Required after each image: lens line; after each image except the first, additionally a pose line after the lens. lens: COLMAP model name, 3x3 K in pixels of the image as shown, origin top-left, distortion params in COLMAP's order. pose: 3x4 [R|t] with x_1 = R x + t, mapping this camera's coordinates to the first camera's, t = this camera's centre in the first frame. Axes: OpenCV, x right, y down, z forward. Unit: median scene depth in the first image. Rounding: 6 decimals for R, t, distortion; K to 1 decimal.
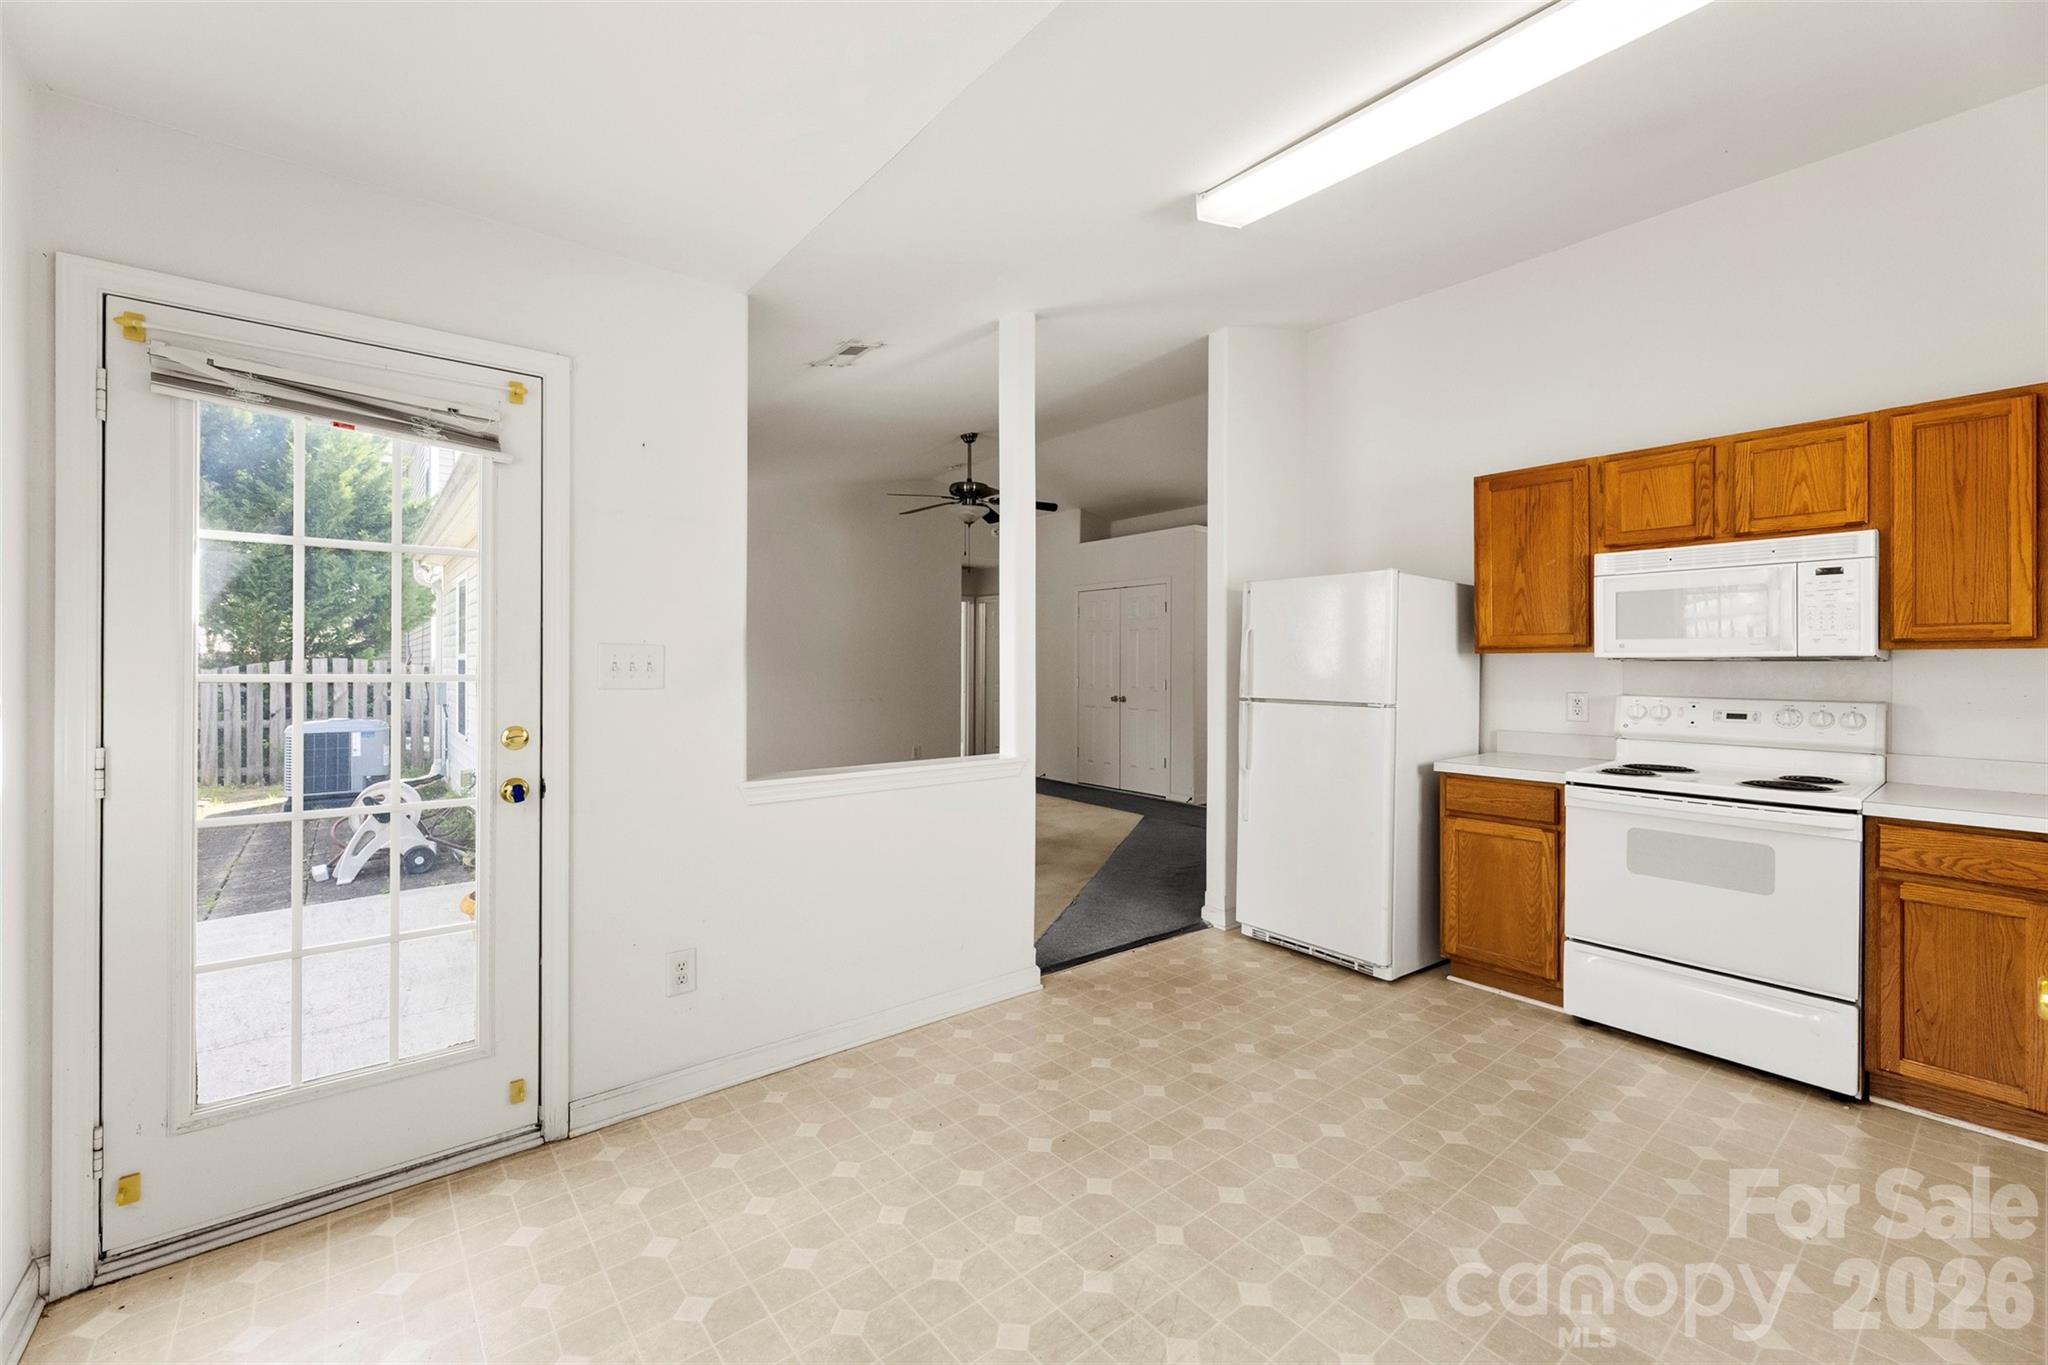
lens RADIAL K [[835.4, 0, 1019.9], [0, 835.4, 661.4], [0, 0, 1]] dist [-0.003324, -0.000148]
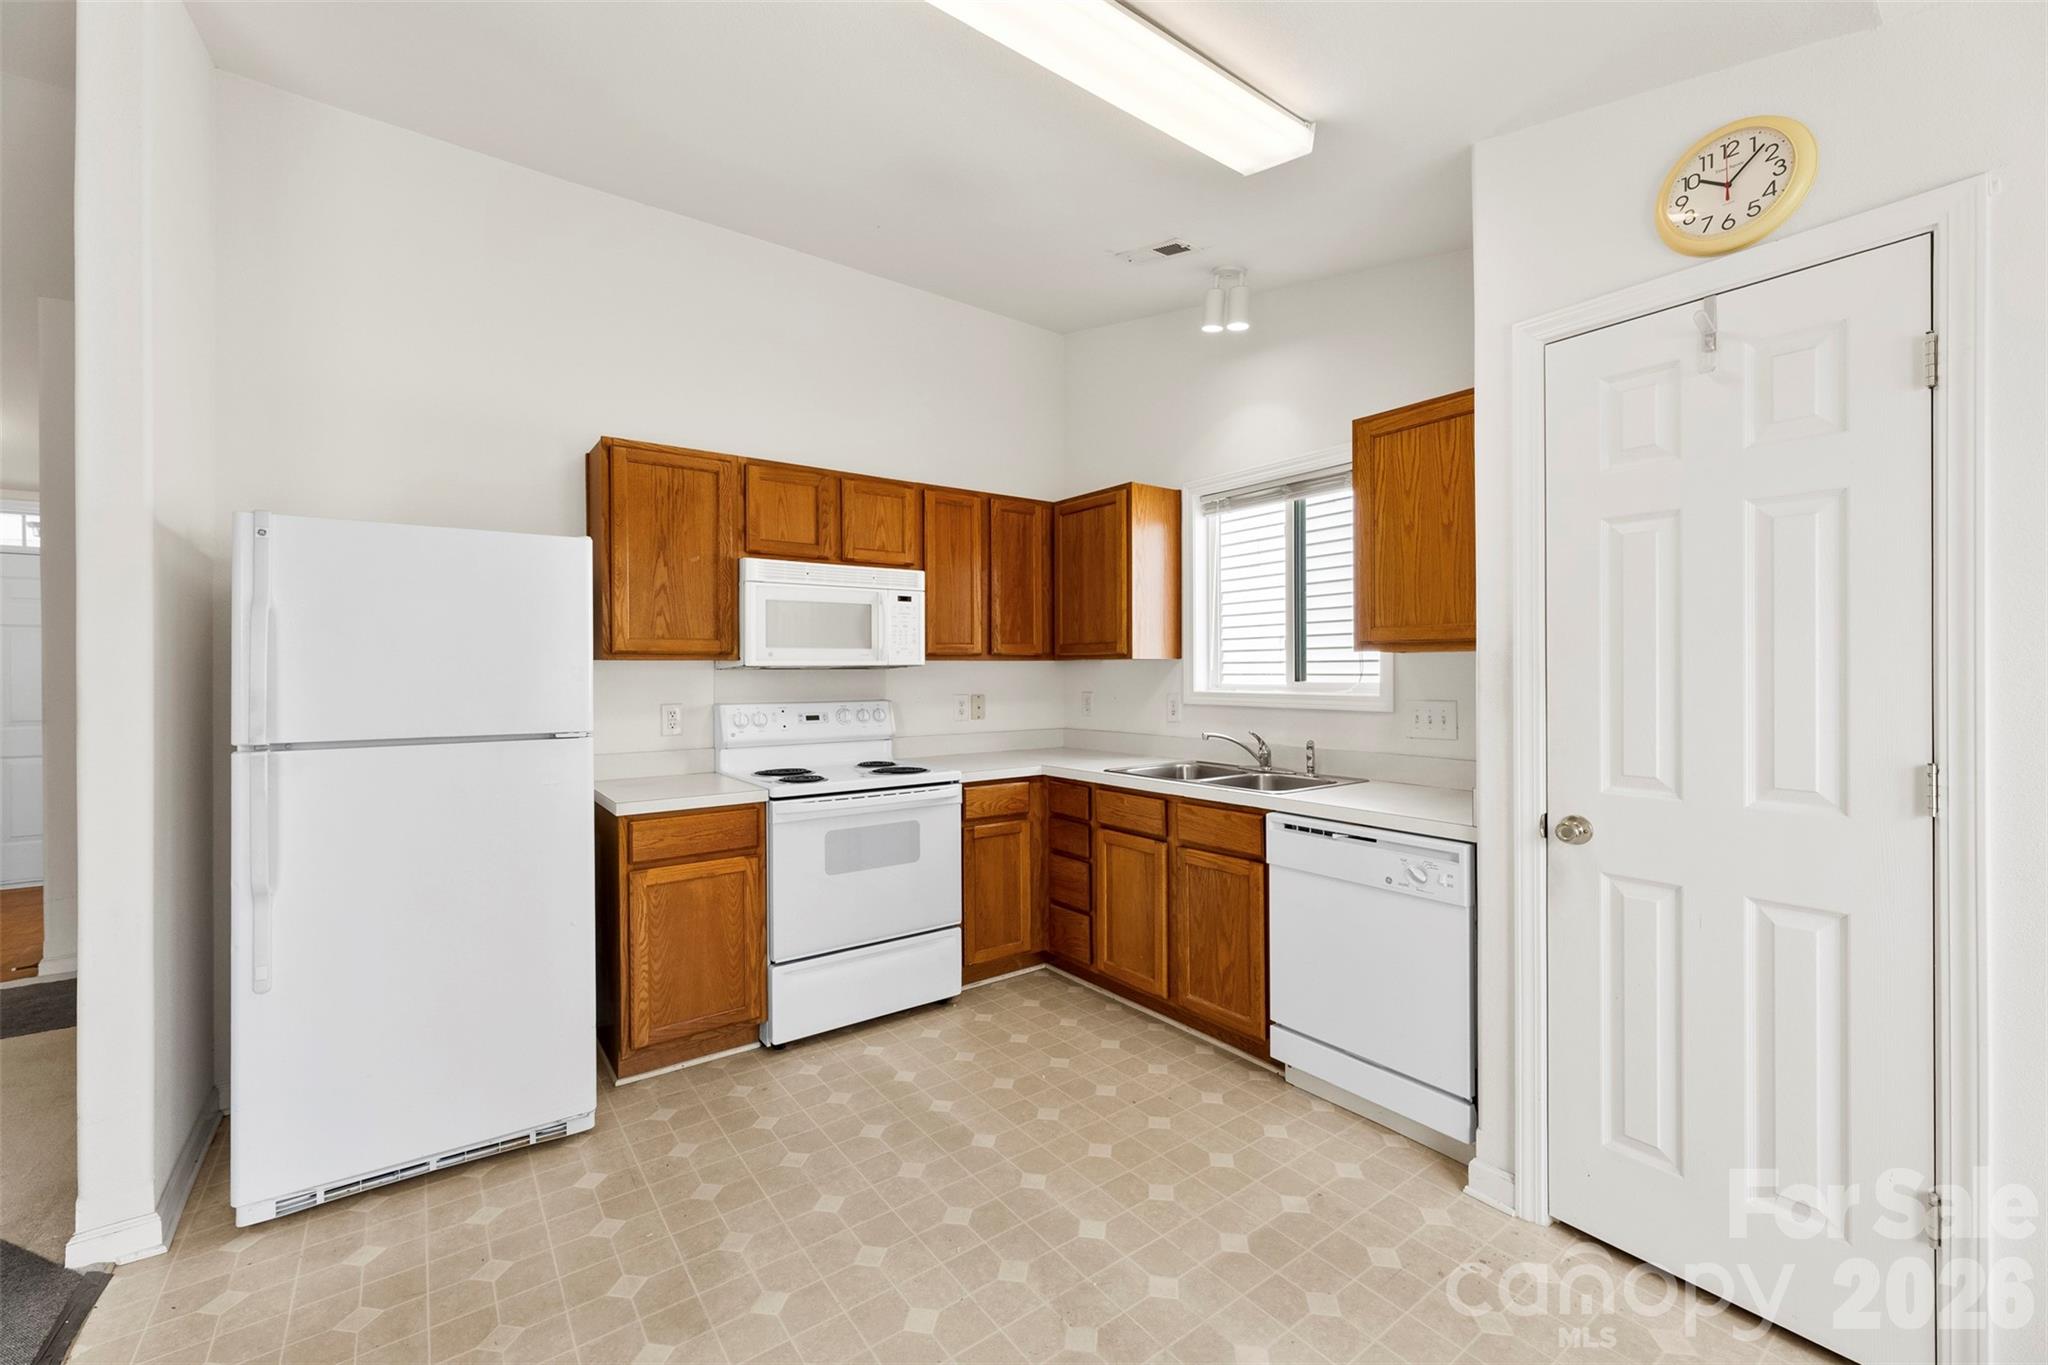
lens RADIAL K [[825.5, 0, 1020.0], [0, 825.5, 667.5], [0, 0, 1]] dist [-0.001251, -0.000346]
pose [[0.043136, 0.000384, 0.999069, -0.265382], [0.001801, 0.999998, -0.000462, -0.001639], [-0.999068, 0.001820, 0.043136, 0.700257]]
